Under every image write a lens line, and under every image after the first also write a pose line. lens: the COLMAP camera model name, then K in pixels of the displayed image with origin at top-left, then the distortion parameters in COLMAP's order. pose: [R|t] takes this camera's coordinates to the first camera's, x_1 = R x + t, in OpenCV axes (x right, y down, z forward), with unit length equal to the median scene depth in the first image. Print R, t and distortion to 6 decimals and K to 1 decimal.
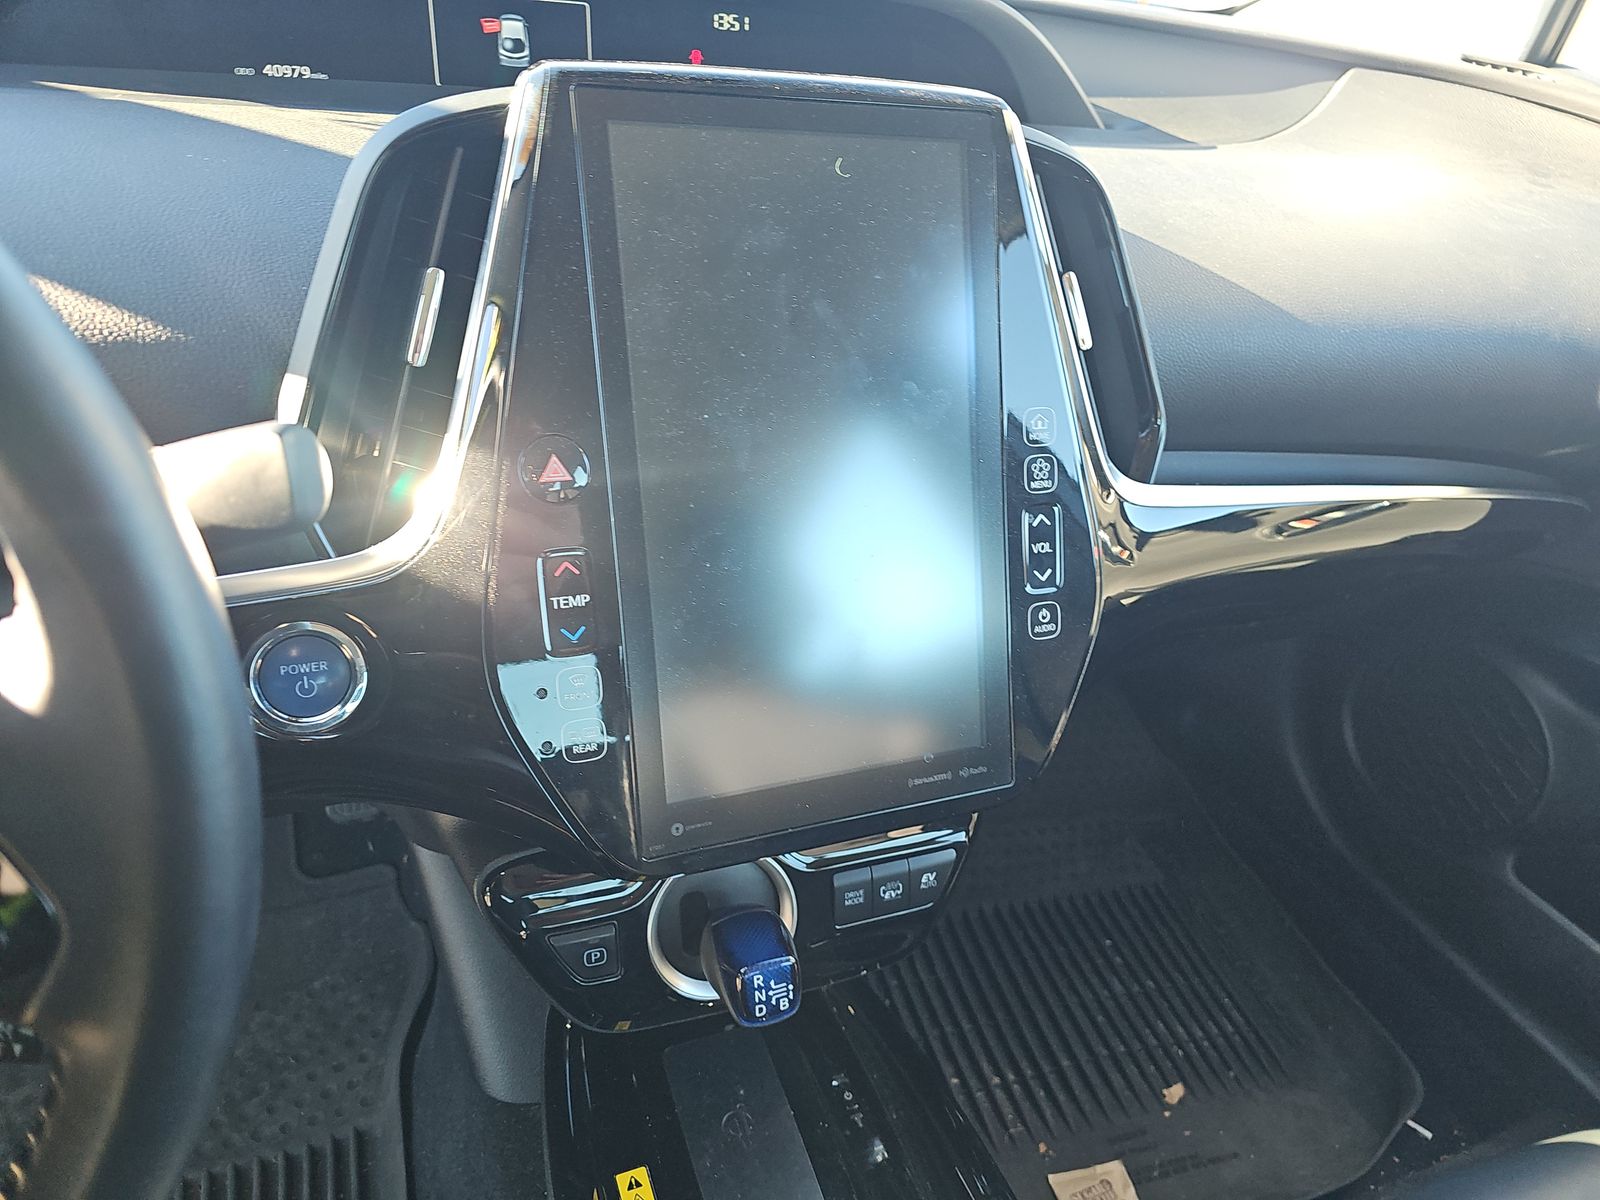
lens RADIAL K [[1084.6, 0, 800.0], [0, 1084.6, 600.0], [0, 0, 1]] dist [0.050126, -0.058562]
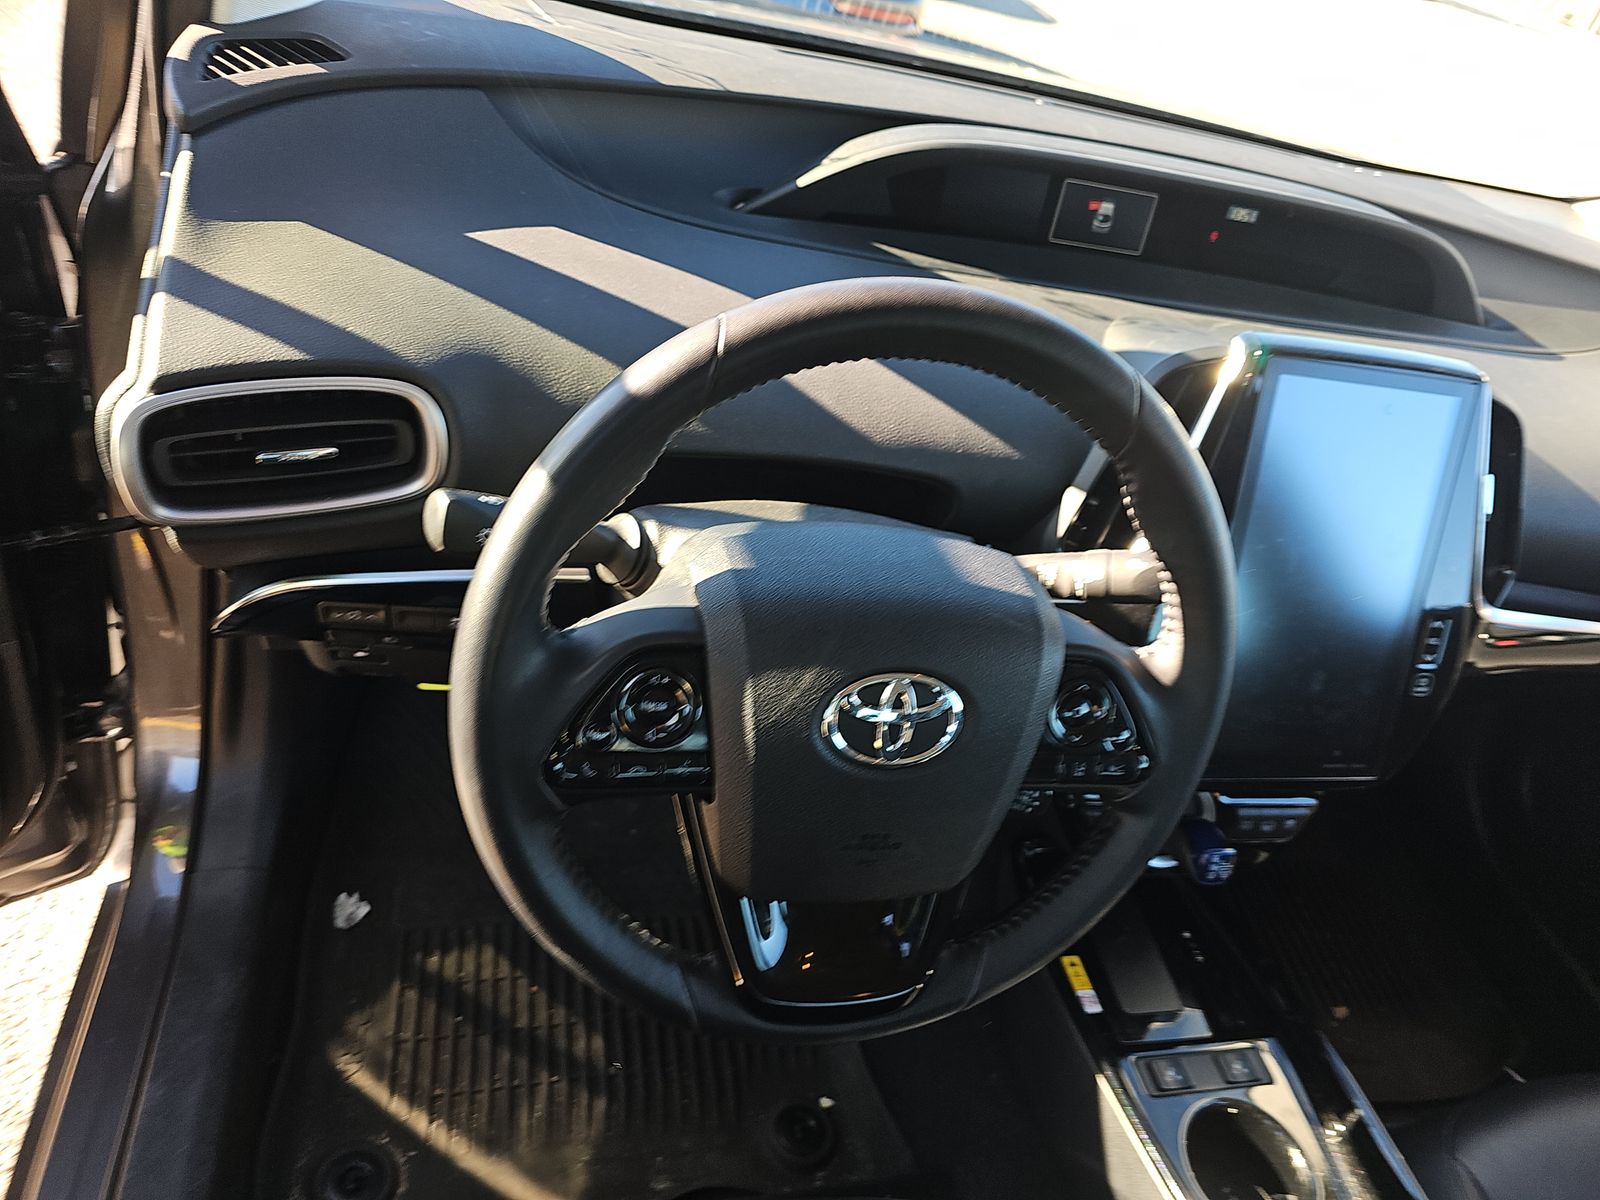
lens RADIAL K [[1084.6, 0, 800.0], [0, 1084.6, 600.0], [0, 0, 1]] dist [0.050126, -0.058562]
pose [[0.979430, 0.191577, -0.063367, -0.496337], [-0.186220, 0.979097, 0.081795, -0.051857], [0.077713, -0.068312, 0.994633, -0.556900]]
